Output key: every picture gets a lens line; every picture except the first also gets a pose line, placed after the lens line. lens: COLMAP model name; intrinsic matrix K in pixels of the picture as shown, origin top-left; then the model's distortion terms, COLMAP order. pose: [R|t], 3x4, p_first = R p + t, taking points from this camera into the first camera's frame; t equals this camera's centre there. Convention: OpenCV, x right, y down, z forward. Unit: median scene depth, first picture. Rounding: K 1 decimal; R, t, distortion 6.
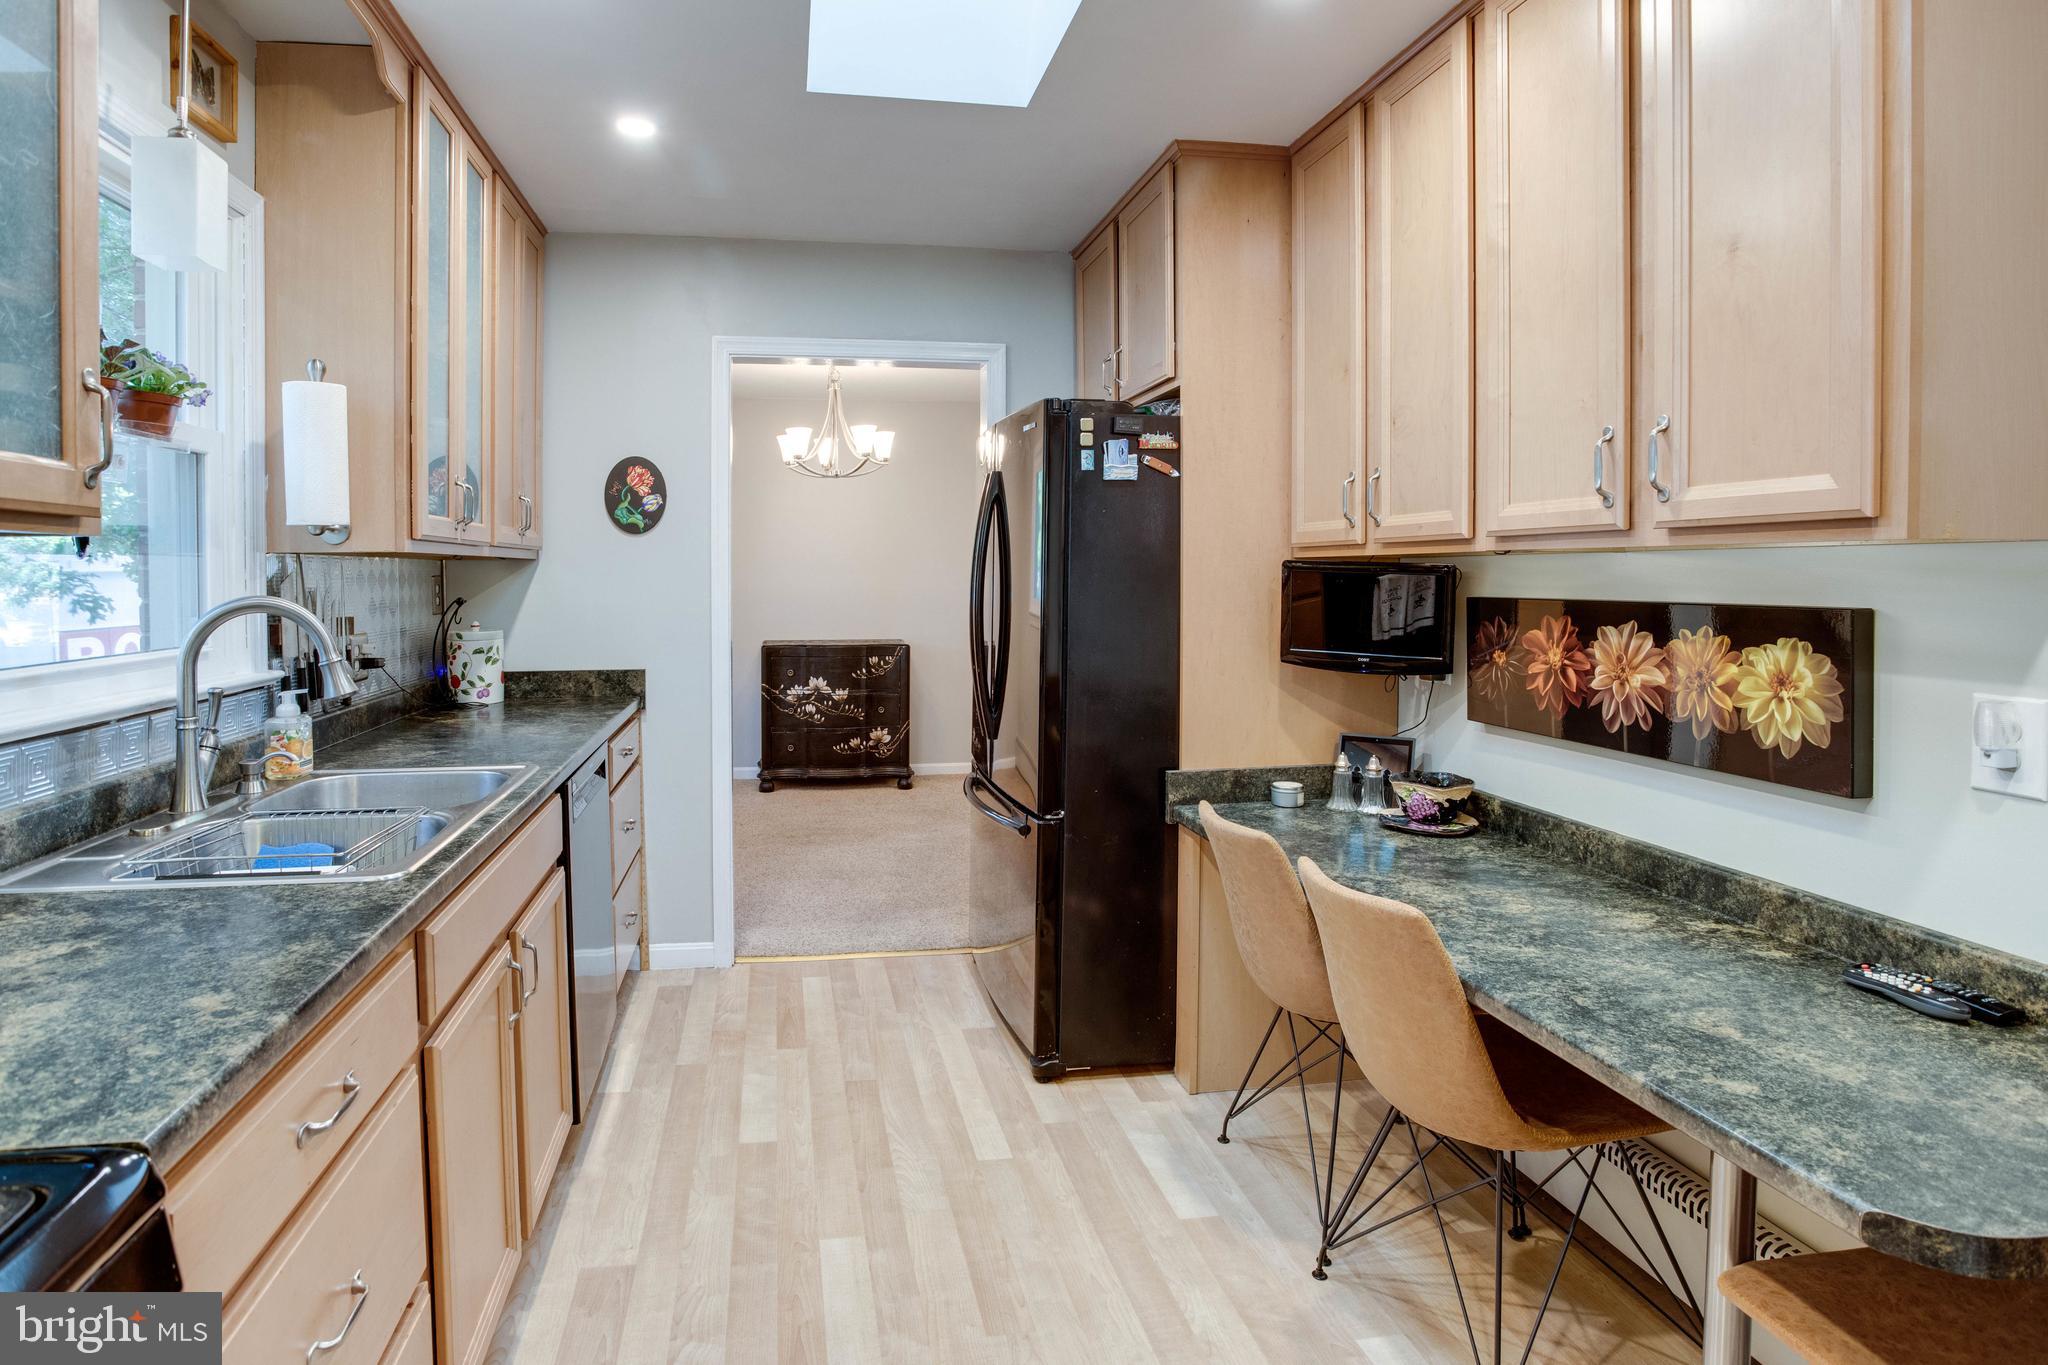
lens RADIAL K [[1058.1, 0, 964.9], [0, 1058.1, 583.2], [0, 0, 1]] dist [-0.053782, 0.008802]
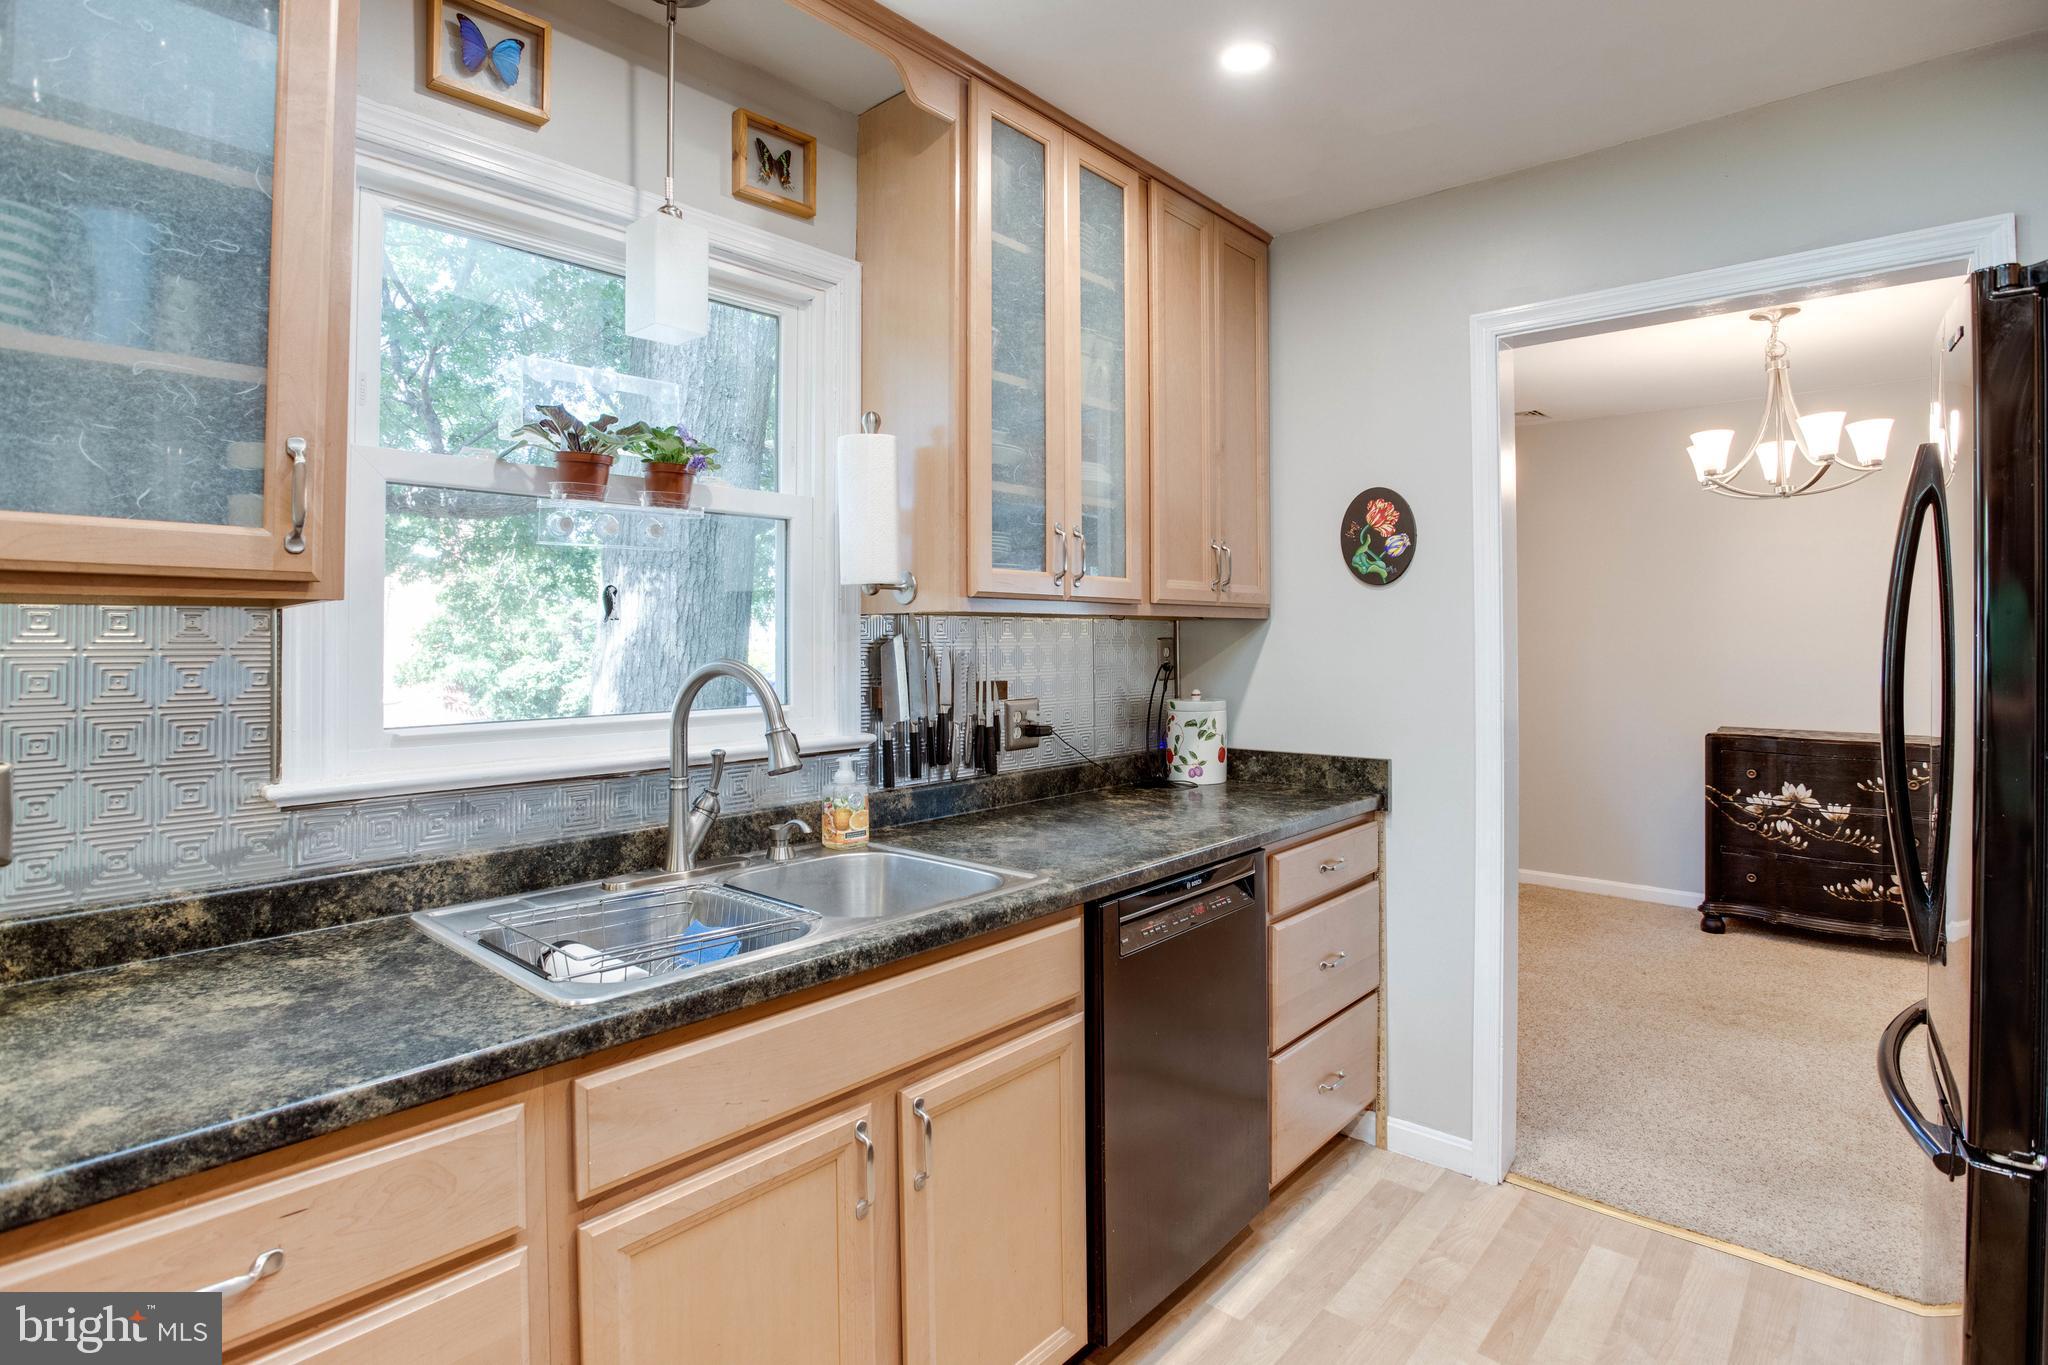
lens RADIAL K [[1058.1, 0, 1009.3], [0, 1058.1, 607.4], [0, 0, 1]] dist [-0.053782, 0.008802]
pose [[0.622174, -0.019922, -0.782625, 0.149522], [-0.008044, 0.999461, -0.031836, -0.003995], [0.782838, 0.026103, 0.621678, 0.341204]]
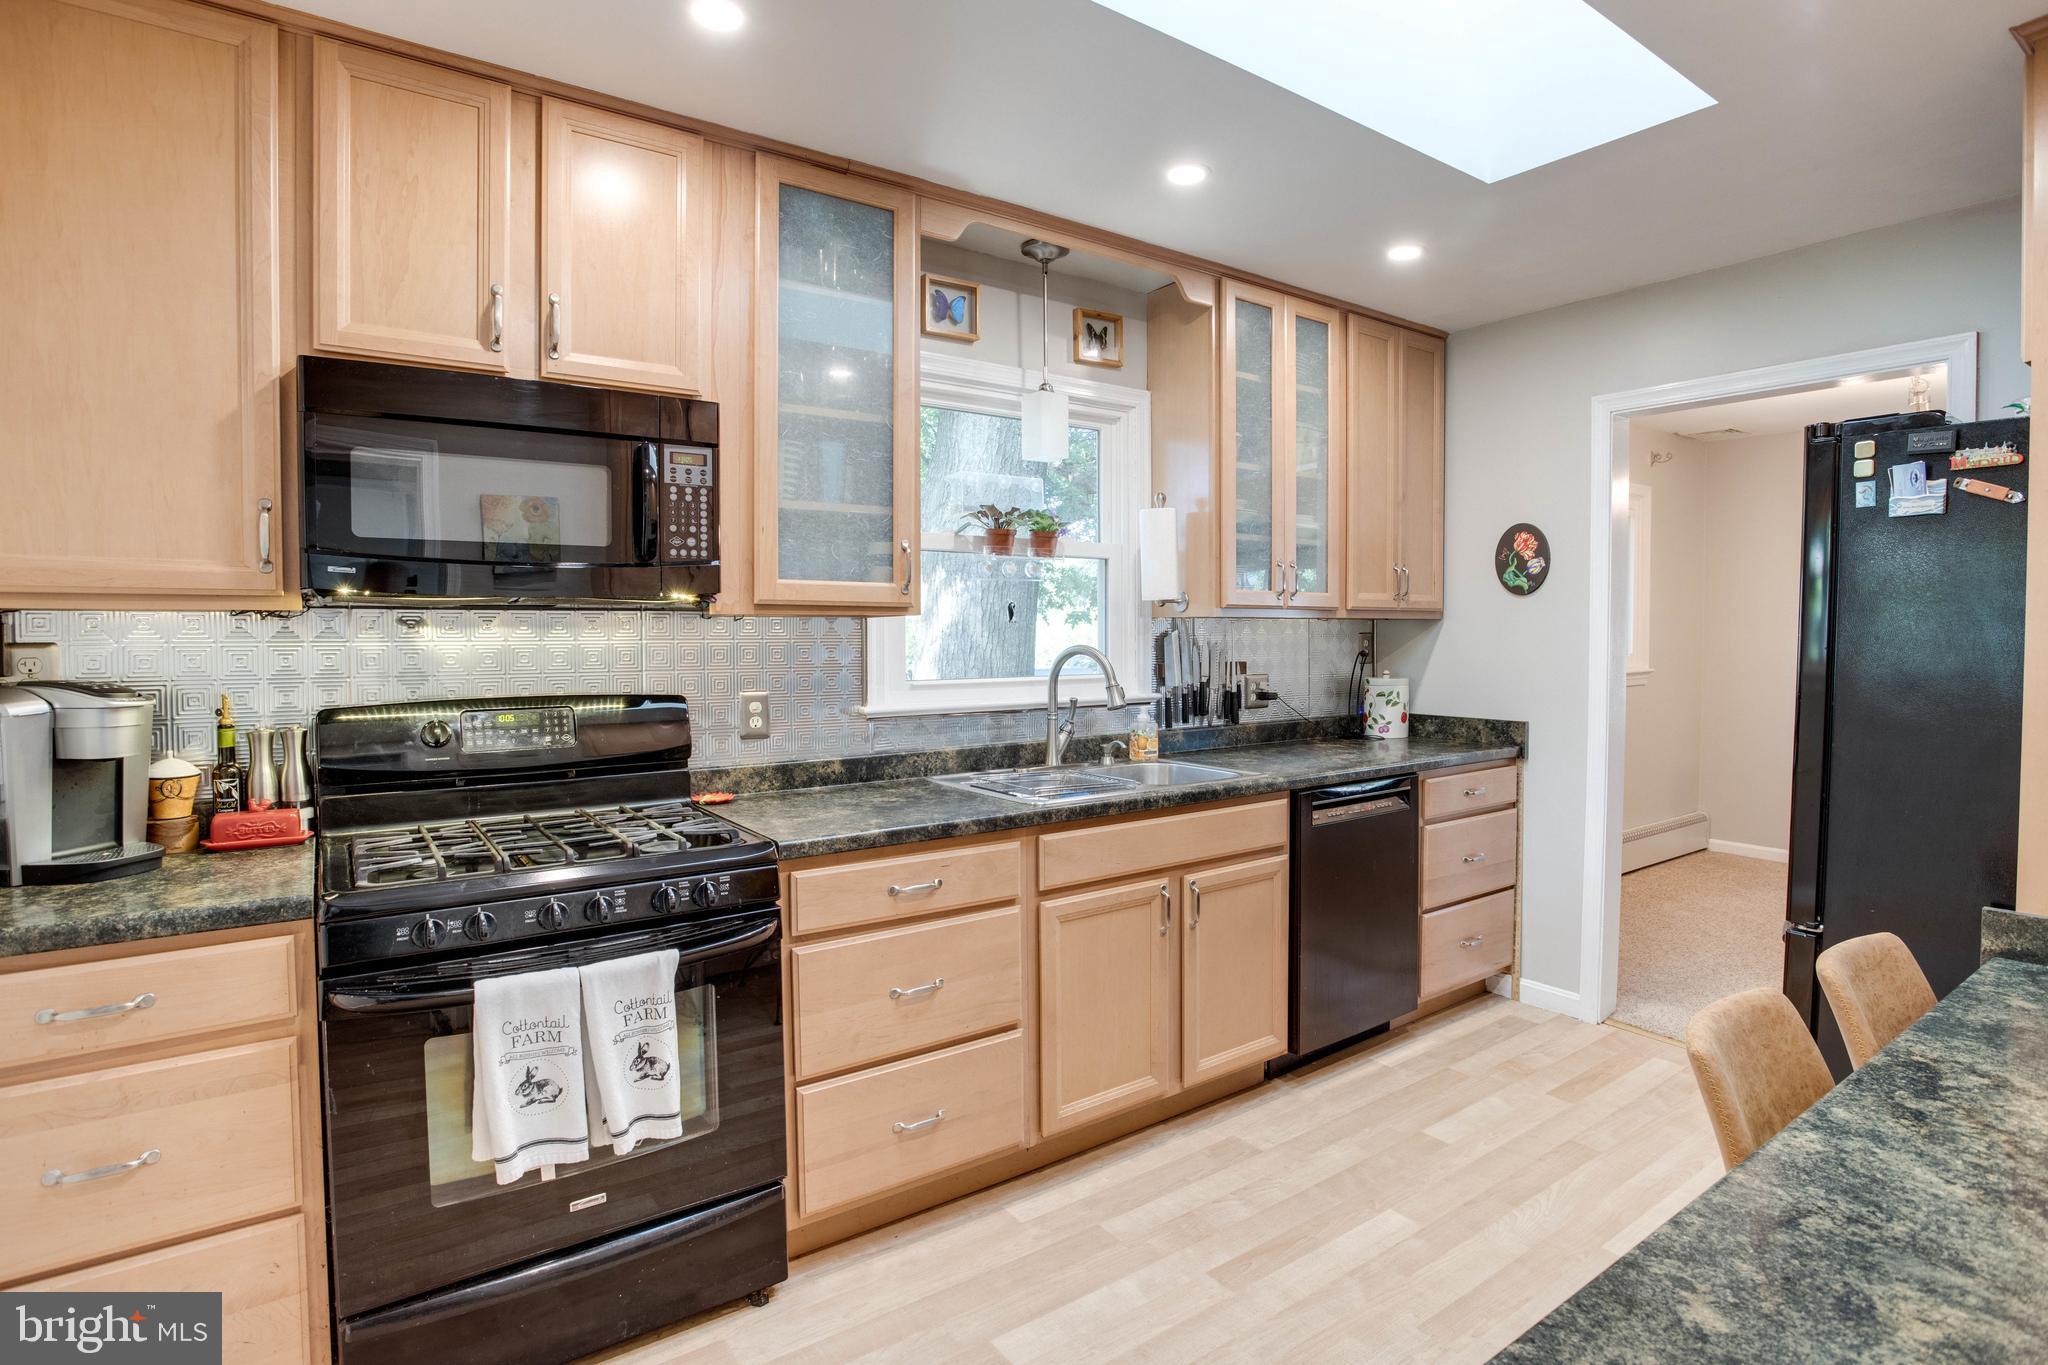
lens RADIAL K [[1058.1, 0, 1019.8], [0, 1058.1, 648.2], [0, 0, 1]] dist [-0.053782, 0.008802]
pose [[0.435863, 0.019343, -0.899805, 0.490677], [-0.010492, 0.999810, 0.016411, -0.005846], [0.899952, 0.002288, 0.435983, 0.082888]]
